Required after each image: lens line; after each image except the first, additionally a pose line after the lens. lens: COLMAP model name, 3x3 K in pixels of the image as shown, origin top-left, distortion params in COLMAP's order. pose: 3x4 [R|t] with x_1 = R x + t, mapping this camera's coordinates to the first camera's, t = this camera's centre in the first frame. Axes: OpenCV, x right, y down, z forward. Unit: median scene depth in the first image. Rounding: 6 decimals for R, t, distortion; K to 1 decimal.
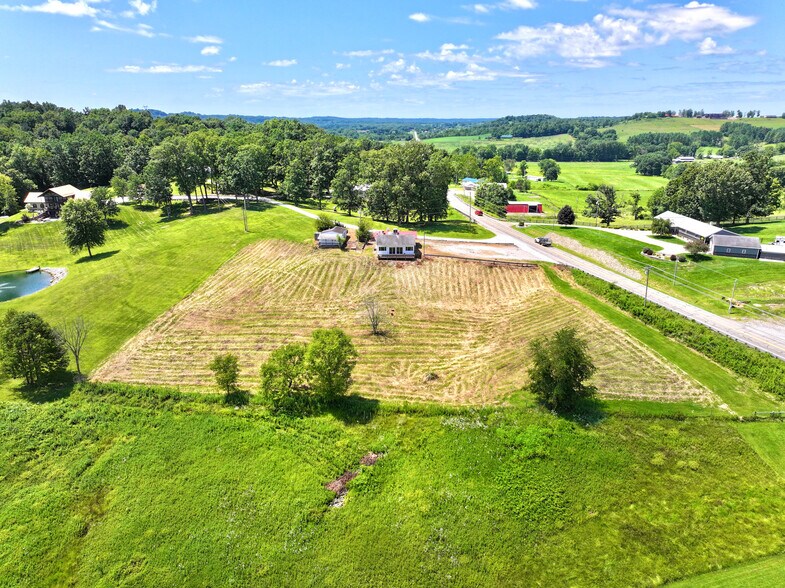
lens RADIAL K [[551.7, 0, 395.9], [0, 551.7, 287.8], [0, 0, 1]] dist [0.003949, 0.000379]
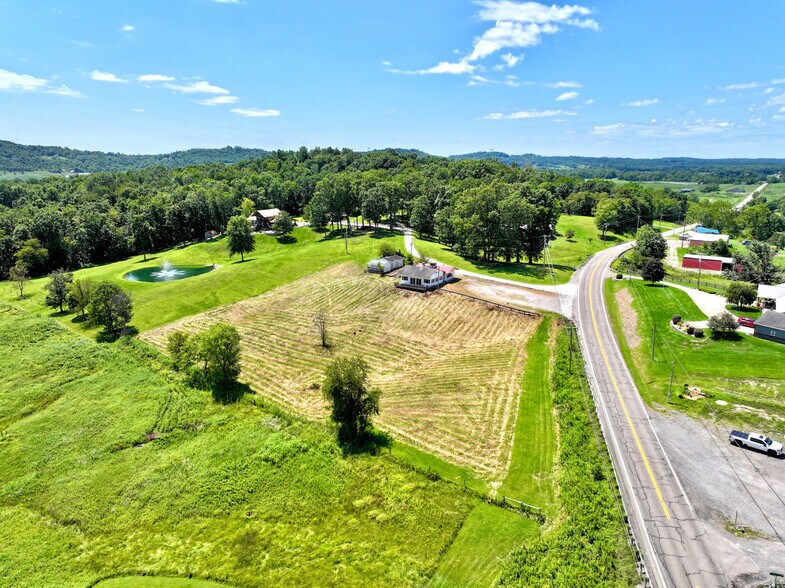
lens RADIAL K [[551.7, 0, 395.9], [0, 551.7, 287.8], [0, 0, 1]] dist [0.003949, 0.000379]
pose [[0.828350, 0.126930, -0.545641, 0.773569], [-0.164301, 0.986207, -0.020012, -0.039713], [0.535575, 0.106227, 0.837780, 0.136082]]
